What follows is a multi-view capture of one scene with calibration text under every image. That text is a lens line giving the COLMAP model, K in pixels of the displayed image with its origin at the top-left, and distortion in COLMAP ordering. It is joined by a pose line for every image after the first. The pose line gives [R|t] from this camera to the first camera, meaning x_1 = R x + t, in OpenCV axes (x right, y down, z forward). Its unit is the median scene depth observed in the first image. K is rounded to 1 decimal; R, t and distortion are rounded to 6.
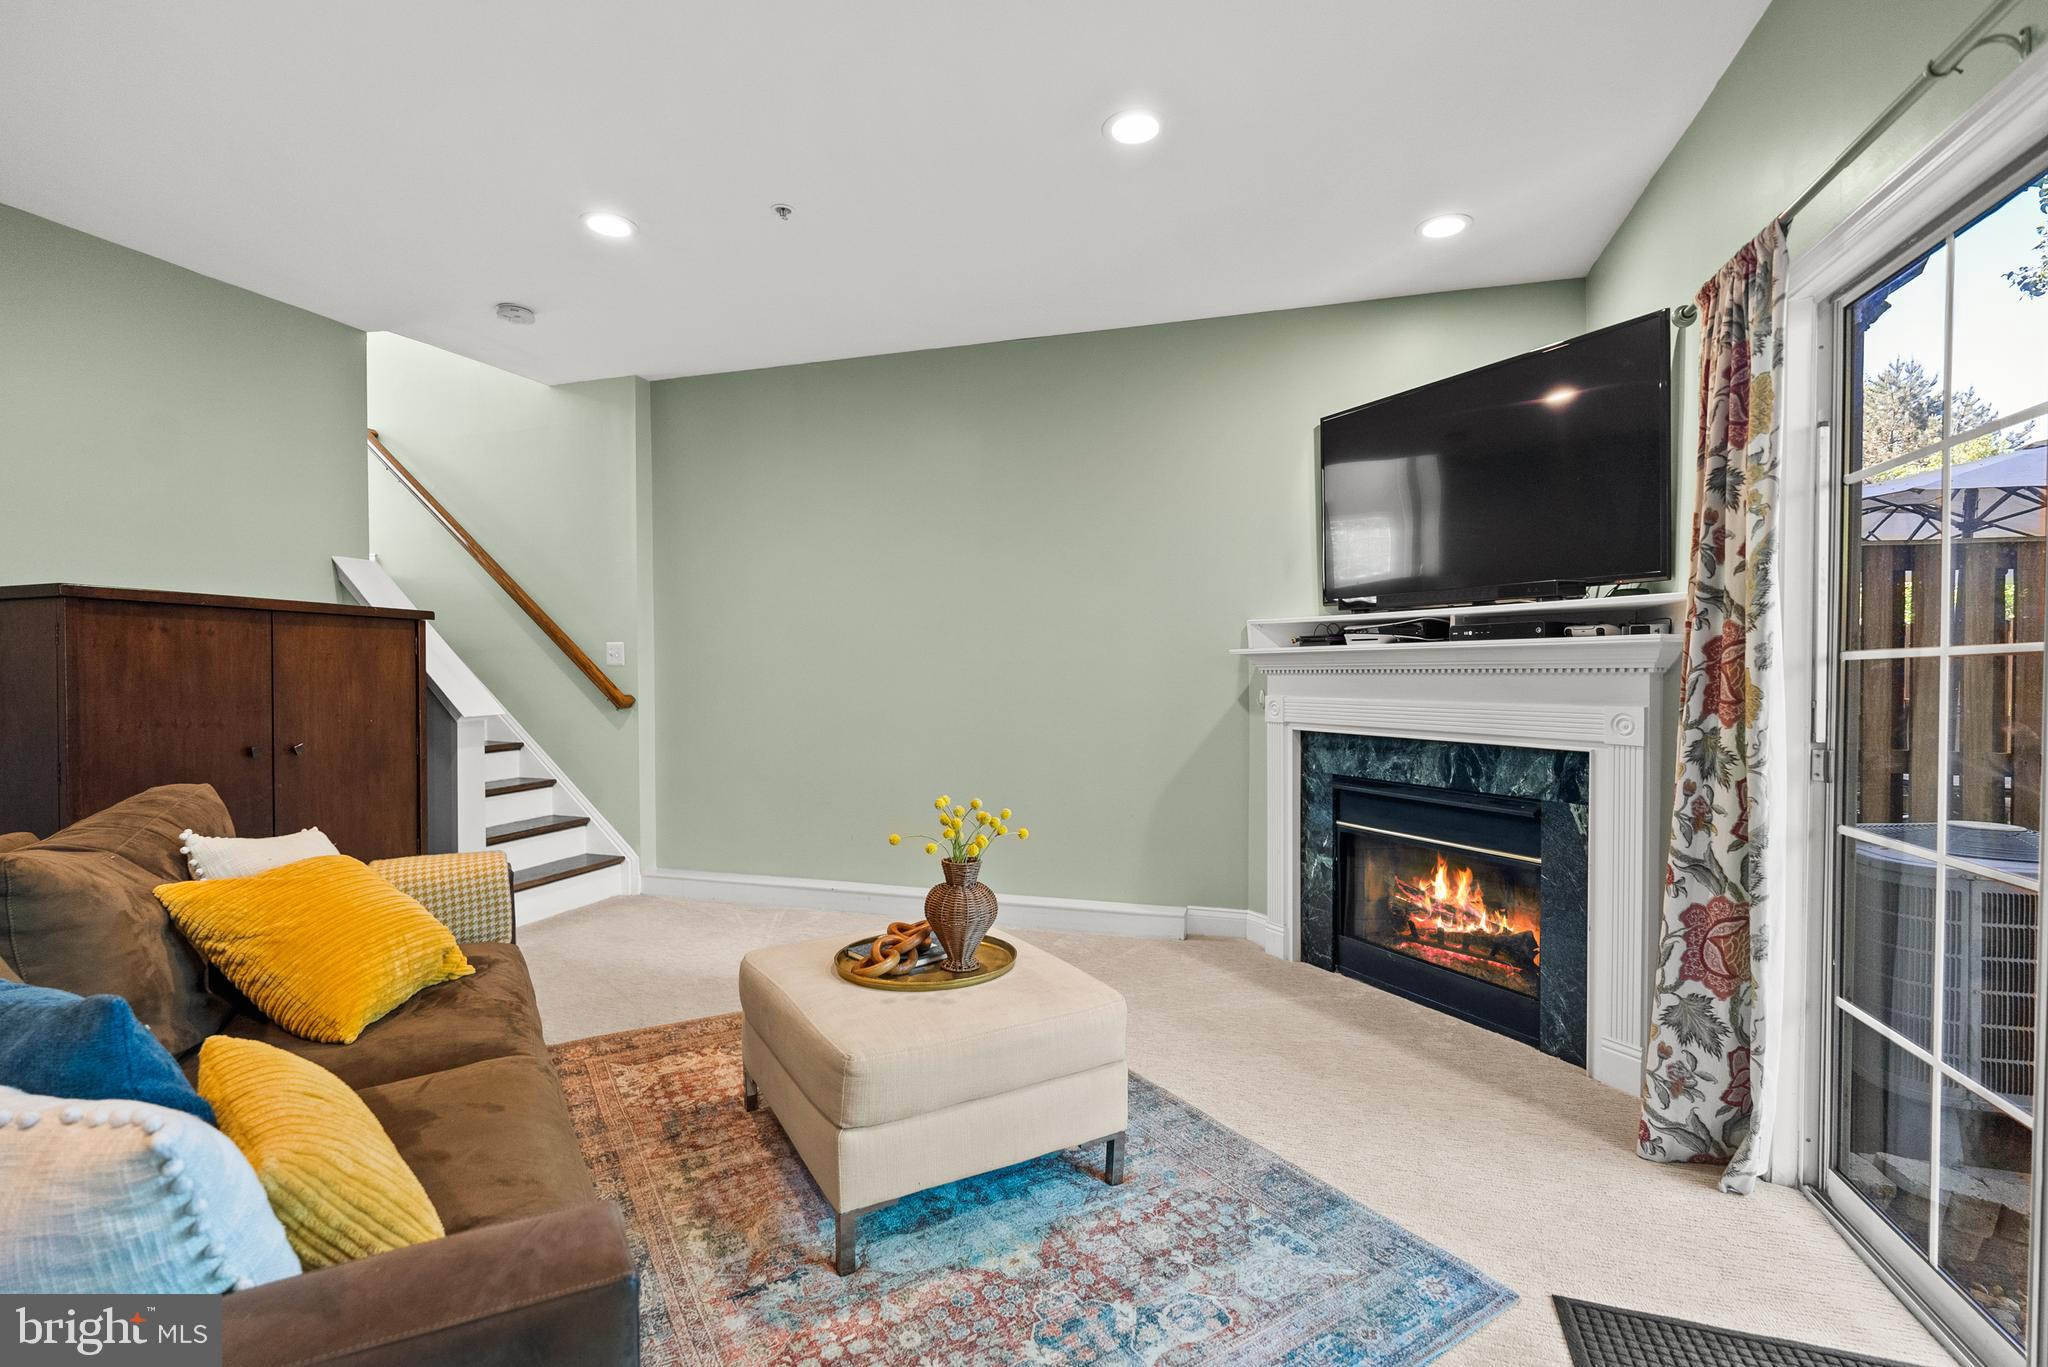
lens RADIAL K [[927.0, 0, 1026.1], [0, 927.0, 687.2], [0, 0, 1]] dist [-0.006341, 0.000075]
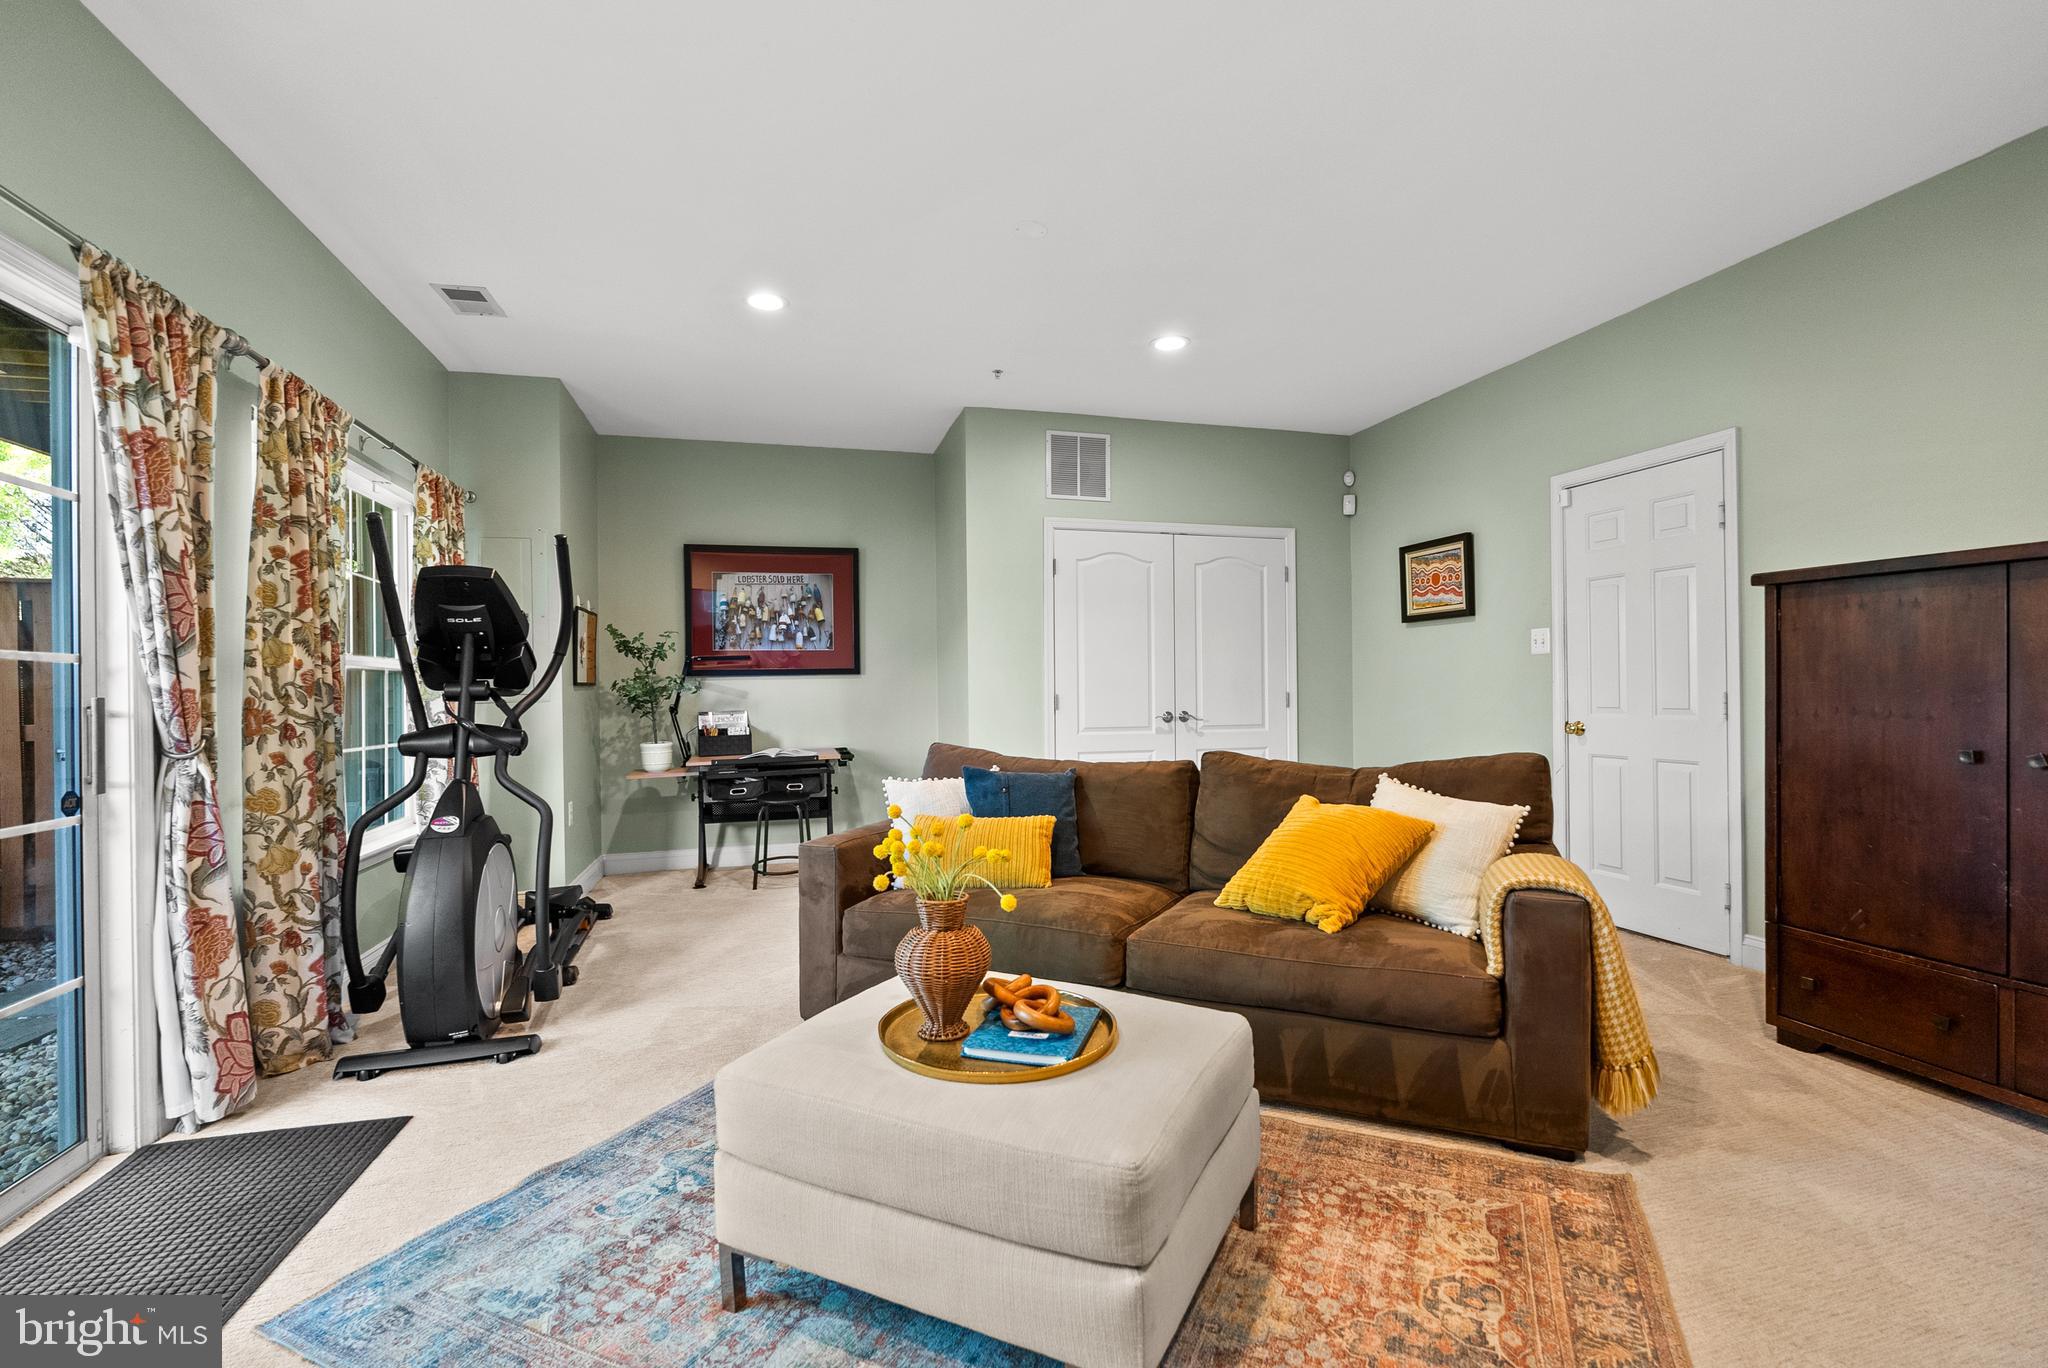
lens RADIAL K [[928.1, 0, 1041.6], [0, 928.1, 681.7], [0, 0, 1]] dist [-0.003948, -0.000478]
pose [[-0.830348, 0.008376, -0.557182, 0.221946], [0.005211, 0.999960, 0.007266, 0.000144], [0.557220, 0.003130, -0.830359, 1.278002]]
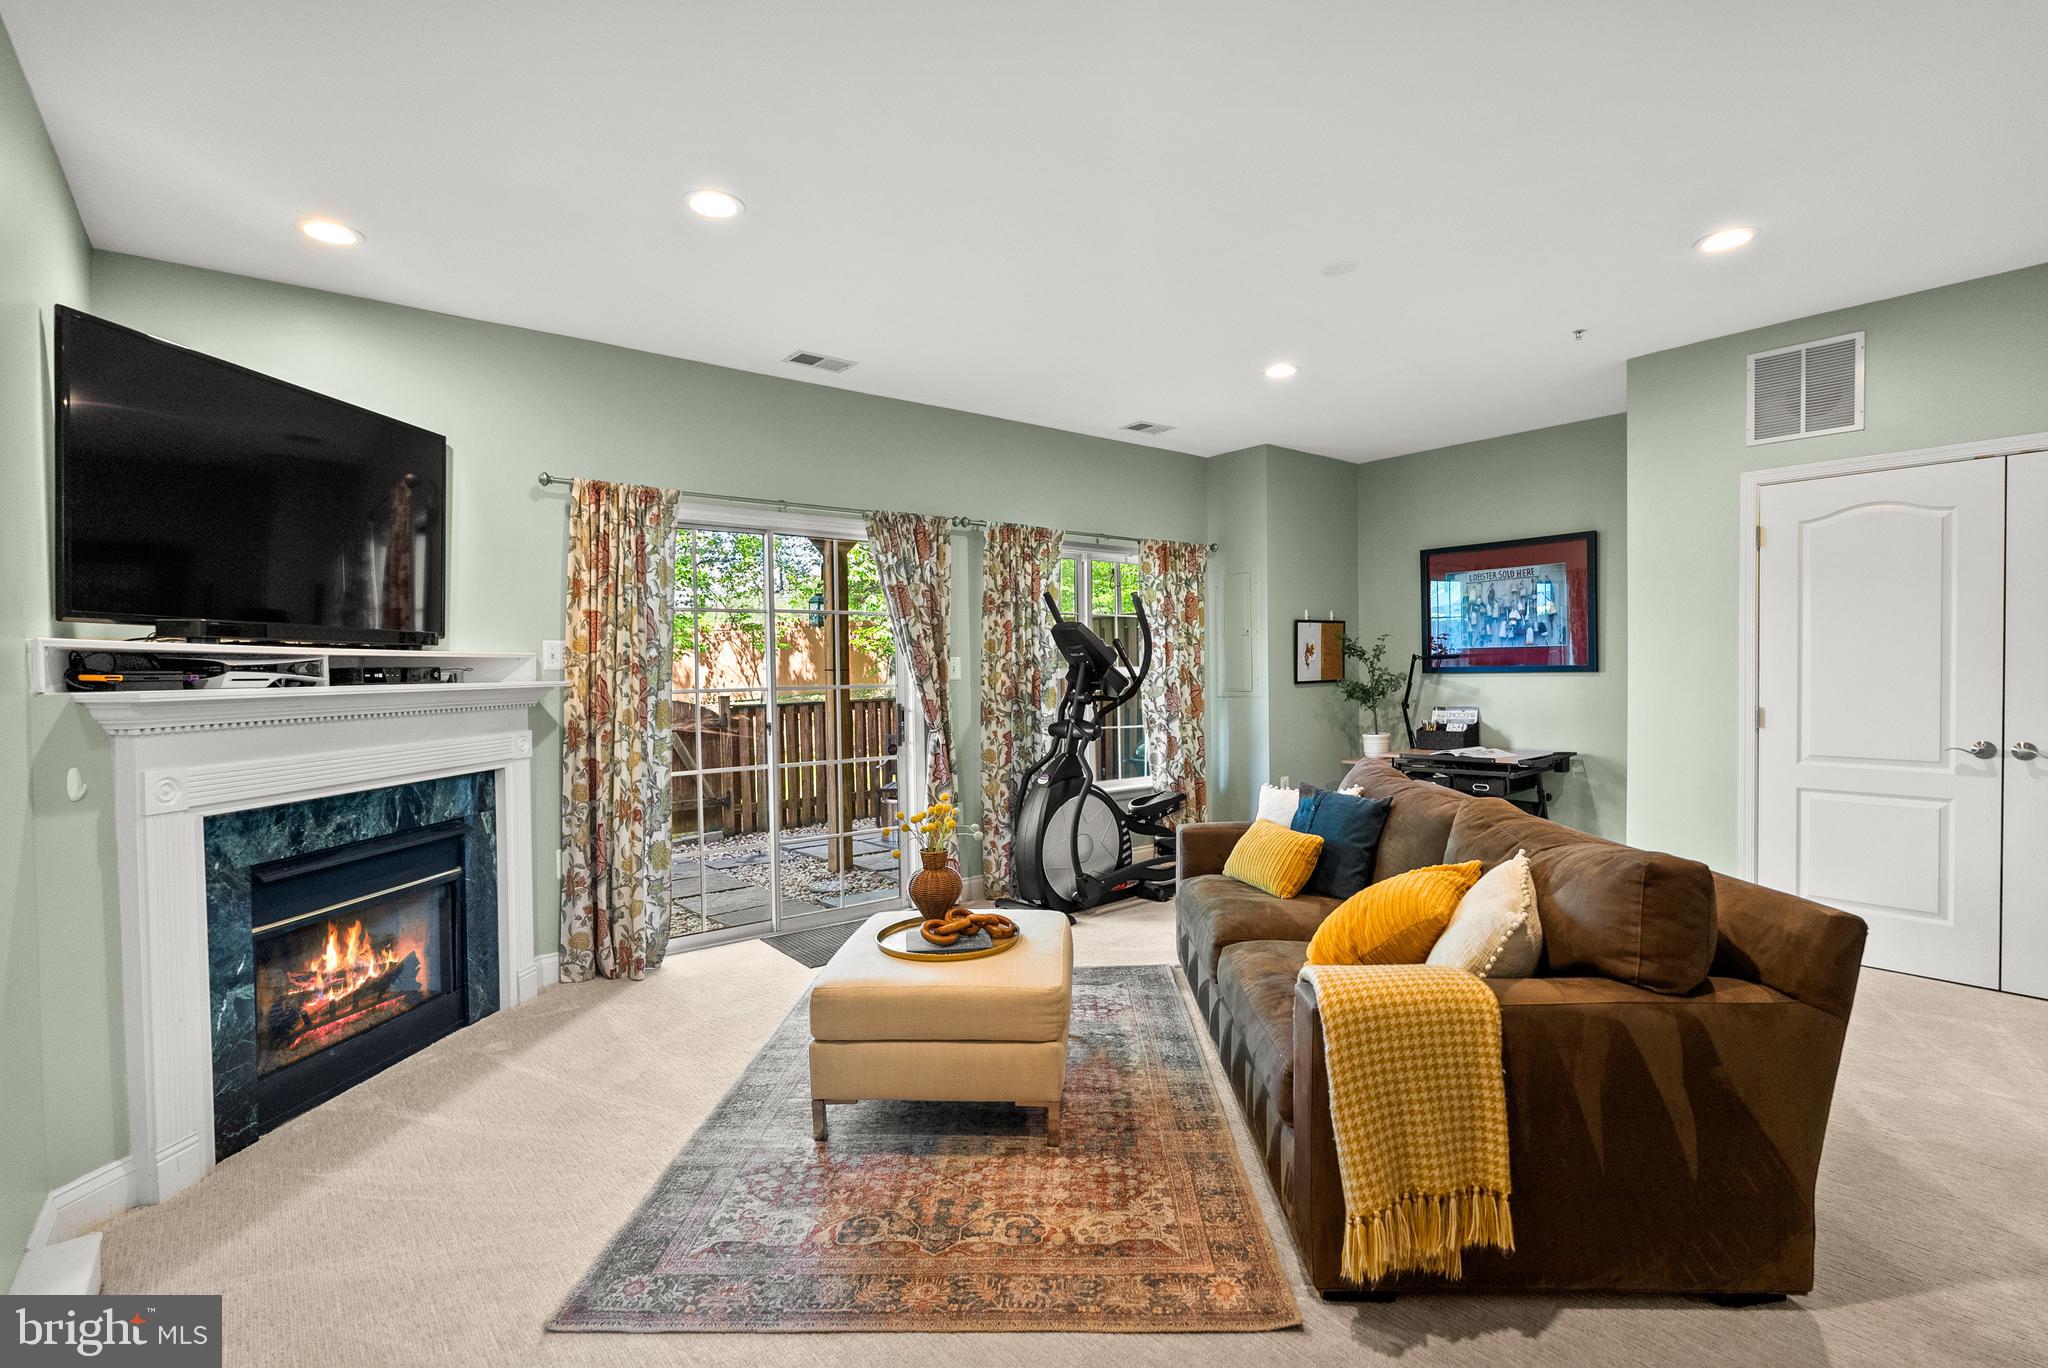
lens RADIAL K [[975.6, 0, 1032.0], [0, 975.6, 672.8], [0, 0, 1]] dist [-0.005612, -0.000077]
pose [[-0.833465, 0.009843, 0.552485, -0.723490], [0.025083, 0.999485, 0.020034, -0.068584], [-0.552003, 0.030556, -0.833282, 1.566499]]
